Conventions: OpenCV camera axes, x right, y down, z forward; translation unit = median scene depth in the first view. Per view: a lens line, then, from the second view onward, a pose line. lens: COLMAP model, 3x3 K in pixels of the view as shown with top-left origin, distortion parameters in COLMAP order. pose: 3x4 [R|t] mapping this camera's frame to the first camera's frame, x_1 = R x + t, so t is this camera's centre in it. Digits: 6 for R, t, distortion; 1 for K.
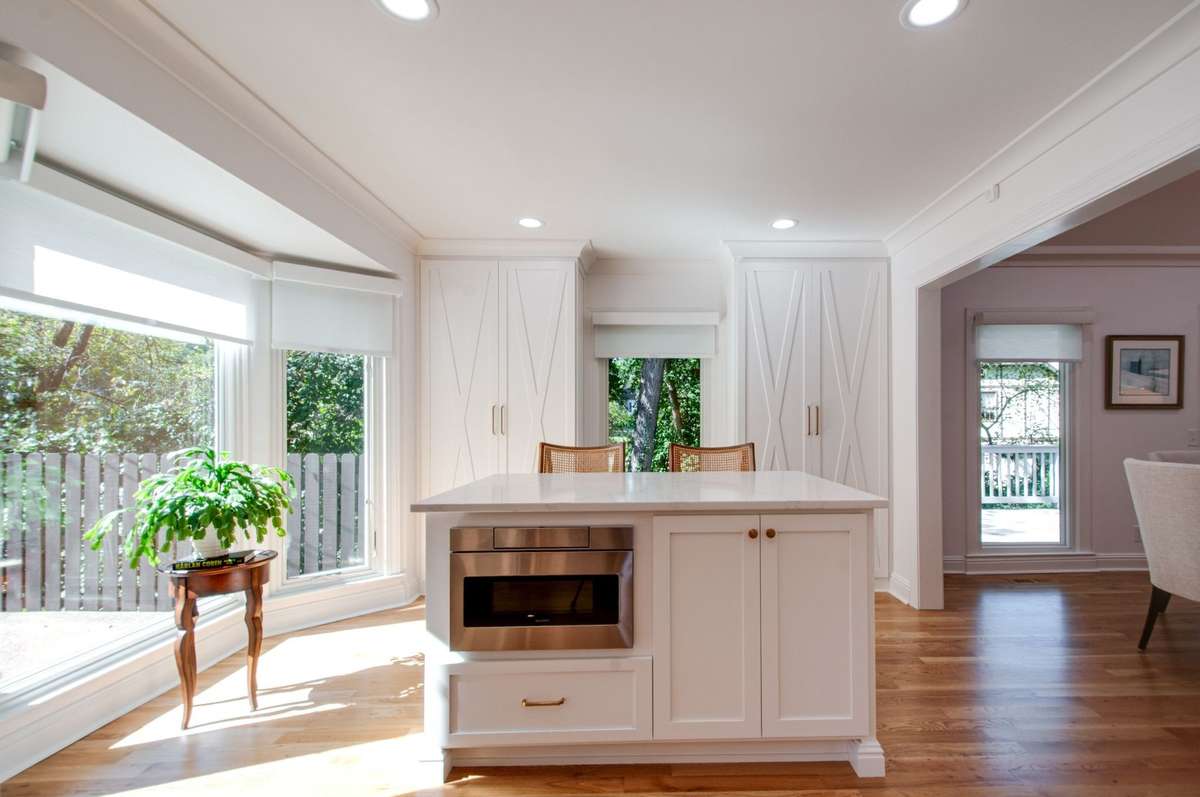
lens RADIAL K [[558.5, 0, 641.2], [0, 558.5, 418.5], [0, 0, 1]] dist [0.021053, -0.000357]
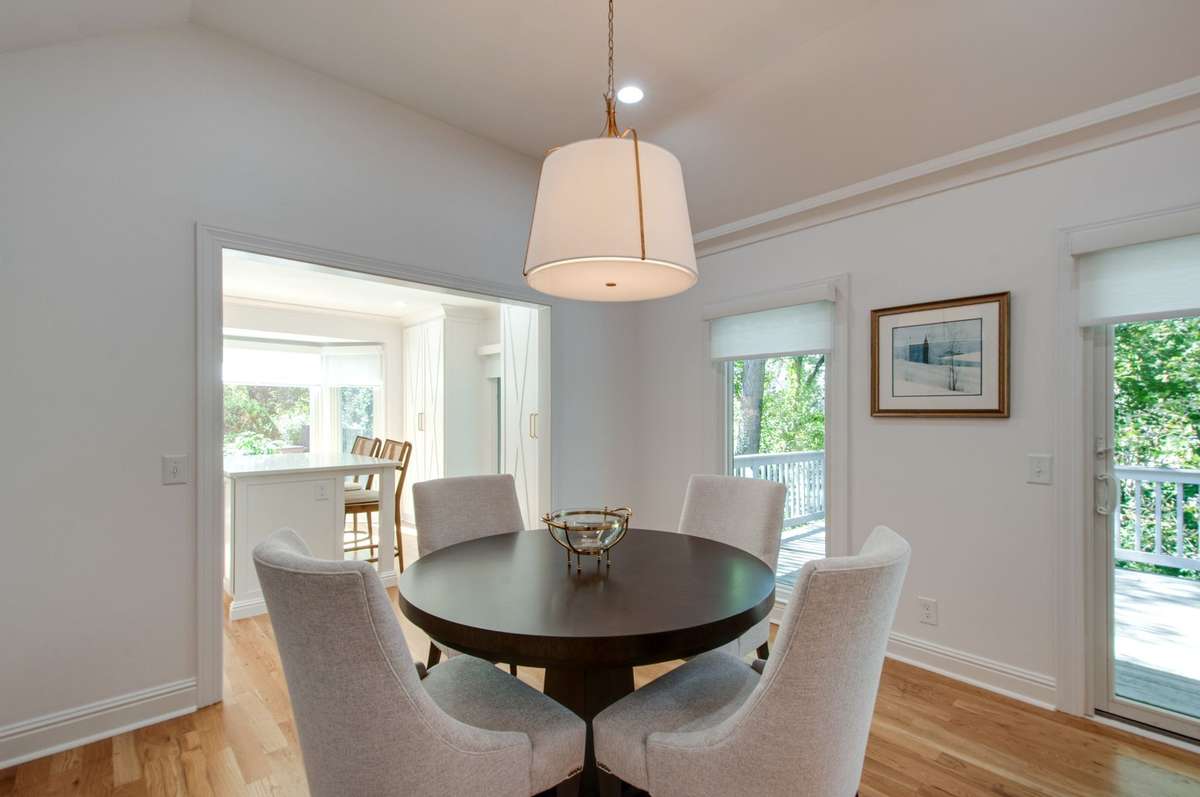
lens RADIAL K [[558.5, 0, 641.2], [0, 558.5, 418.5], [0, 0, 1]] dist [0.021053, -0.000357]
pose [[0.661484, 0.004429, -0.749947, 1.678062], [-0.008596, 0.999962, -0.001677, -0.018598], [0.749910, 0.007555, 0.661496, 0.504453]]
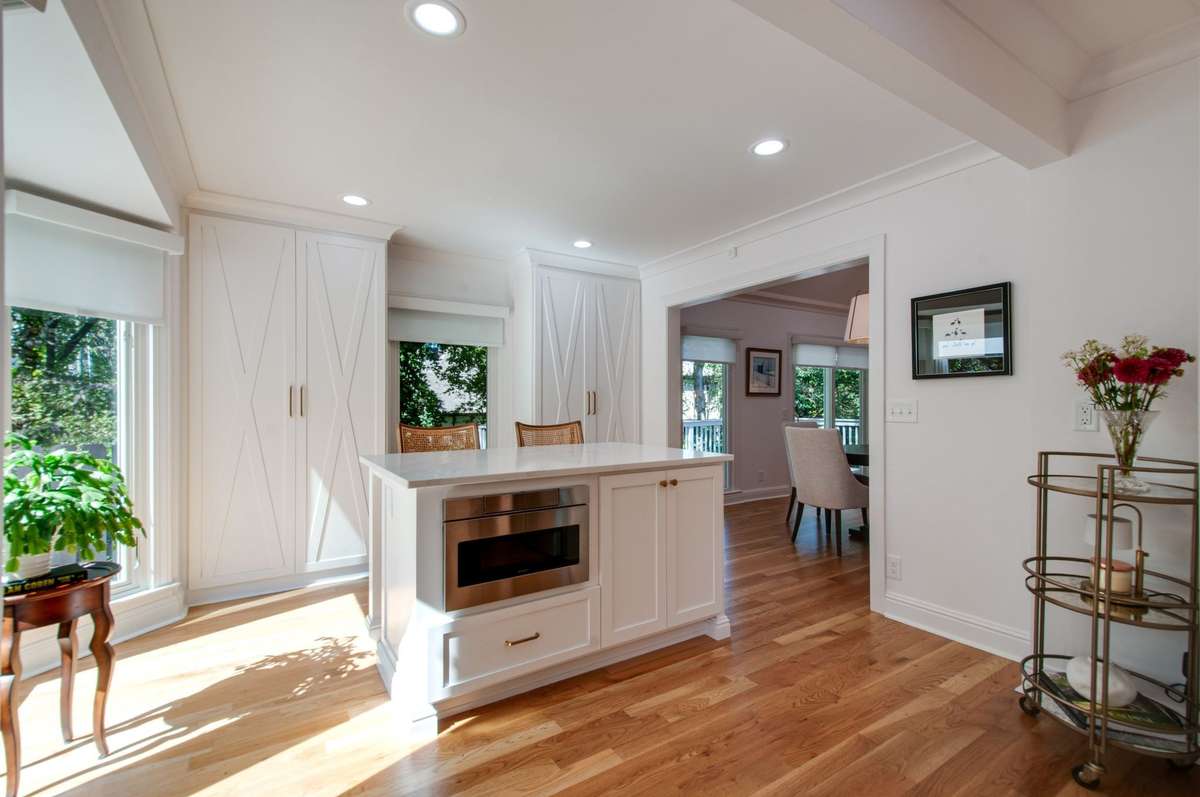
lens RADIAL K [[518.6, 0, 612.0], [0, 518.6, 402.0], [0, 0, 1]] dist [0.027227, -0.000570]
pose [[0.857464, 0.003814, 0.514530, -0.314660], [-0.004667, 0.999989, 0.000366, 0.001196], [-0.514523, -0.002715, 0.857472, -0.022746]]
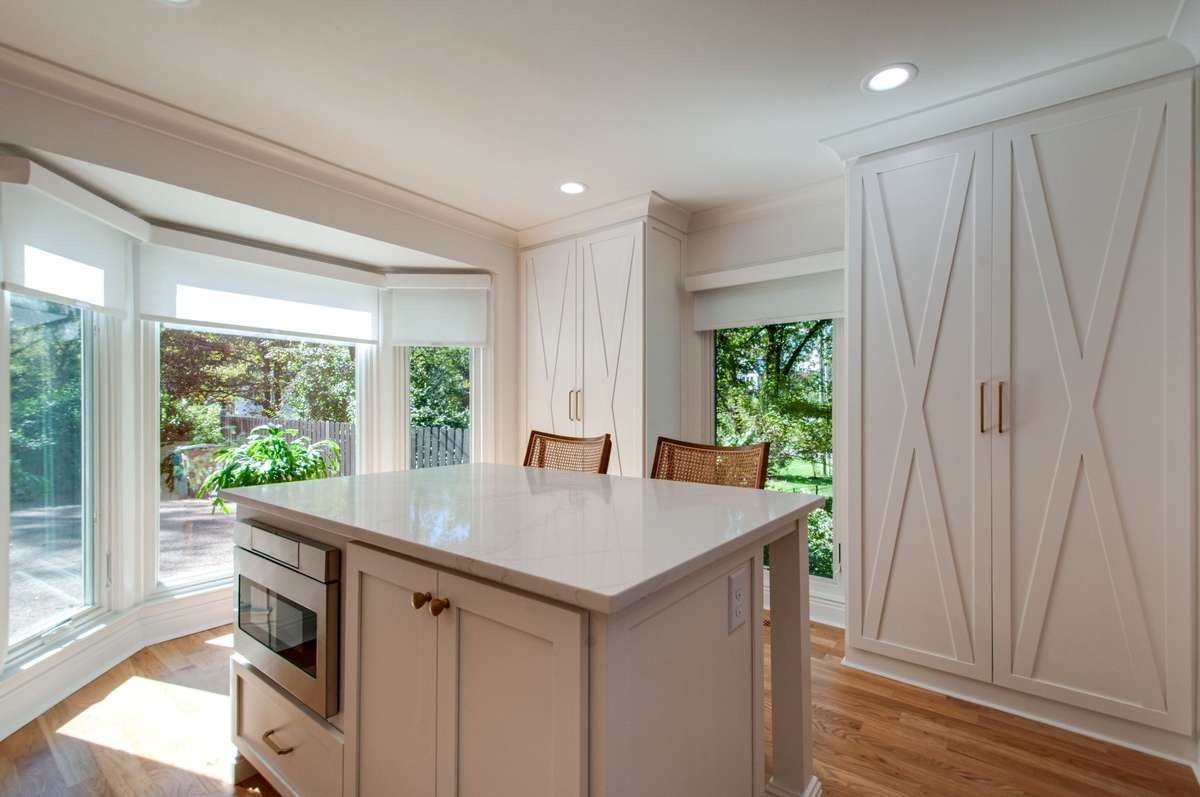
lens RADIAL K [[518.6, 0, 612.0], [0, 518.6, 402.0], [0, 0, 1]] dist [0.027227, -0.000570]
pose [[0.772272, 0.003224, -0.635284, 0.436709], [0.000878, 0.999981, 0.006142, -0.008885], [0.635291, -0.005301, 0.772254, 0.430260]]
